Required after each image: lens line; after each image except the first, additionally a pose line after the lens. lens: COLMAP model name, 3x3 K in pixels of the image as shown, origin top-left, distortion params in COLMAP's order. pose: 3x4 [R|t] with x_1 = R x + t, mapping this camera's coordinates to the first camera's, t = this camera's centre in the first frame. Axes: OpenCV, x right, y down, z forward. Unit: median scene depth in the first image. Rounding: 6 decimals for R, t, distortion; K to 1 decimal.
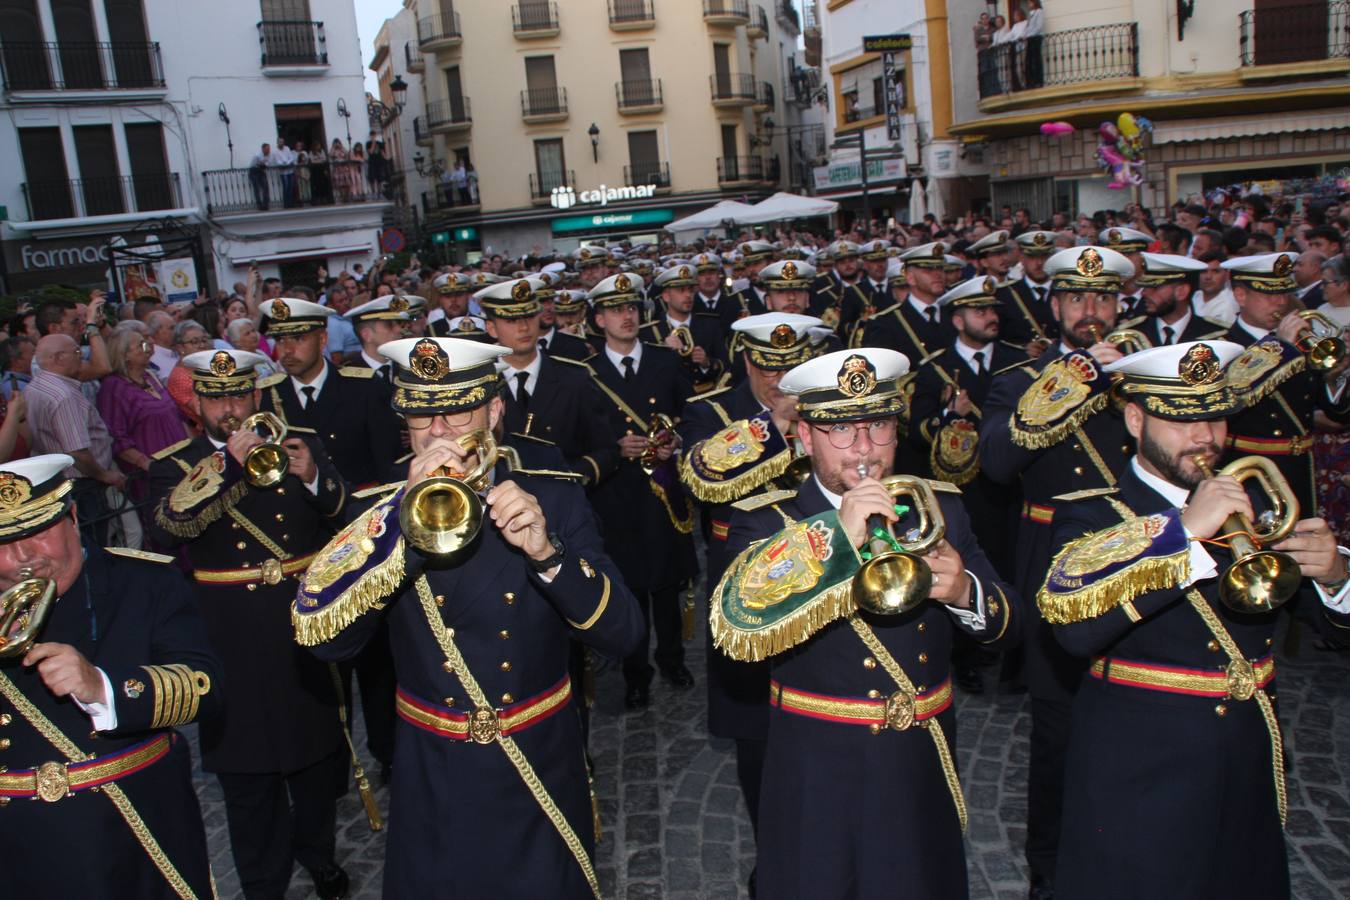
lens RADIAL K [[1177.2, 0, 677.5], [0, 1177.2, 472.1], [0, 0, 1]] dist [-0.159602, 0.142246]
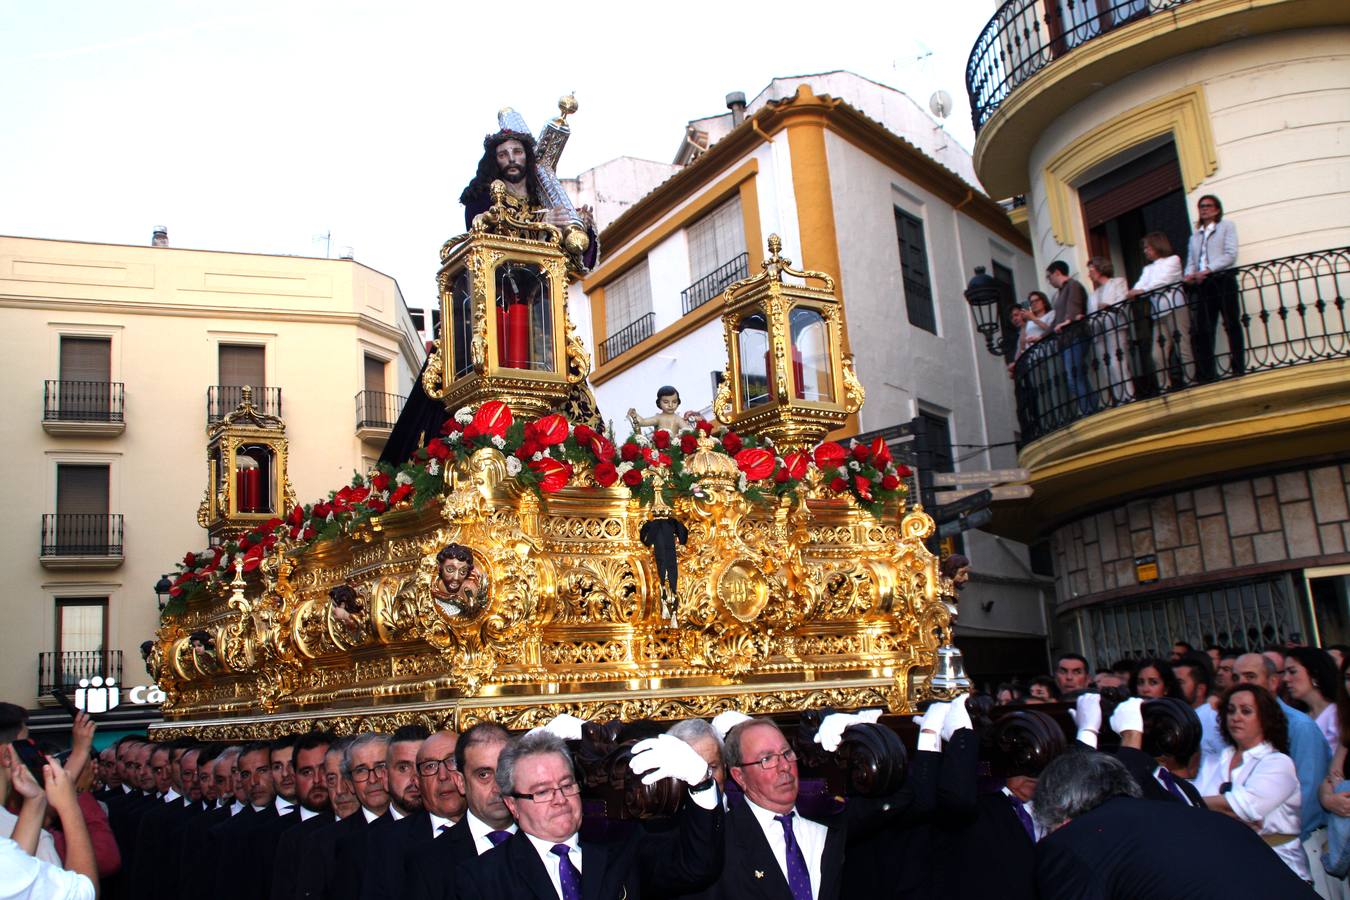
lens RADIAL K [[1316.0, 0, 675.3], [0, 1316.0, 464.1], [0, 0, 1]] dist [-0.121794, 0.208348]
pose [[0.952319, 0.078661, 0.294791, -0.028417], [0.057169, 0.903076, -0.425659, -0.059992], [-0.299701, 0.422216, 0.855519, 0.388739]]
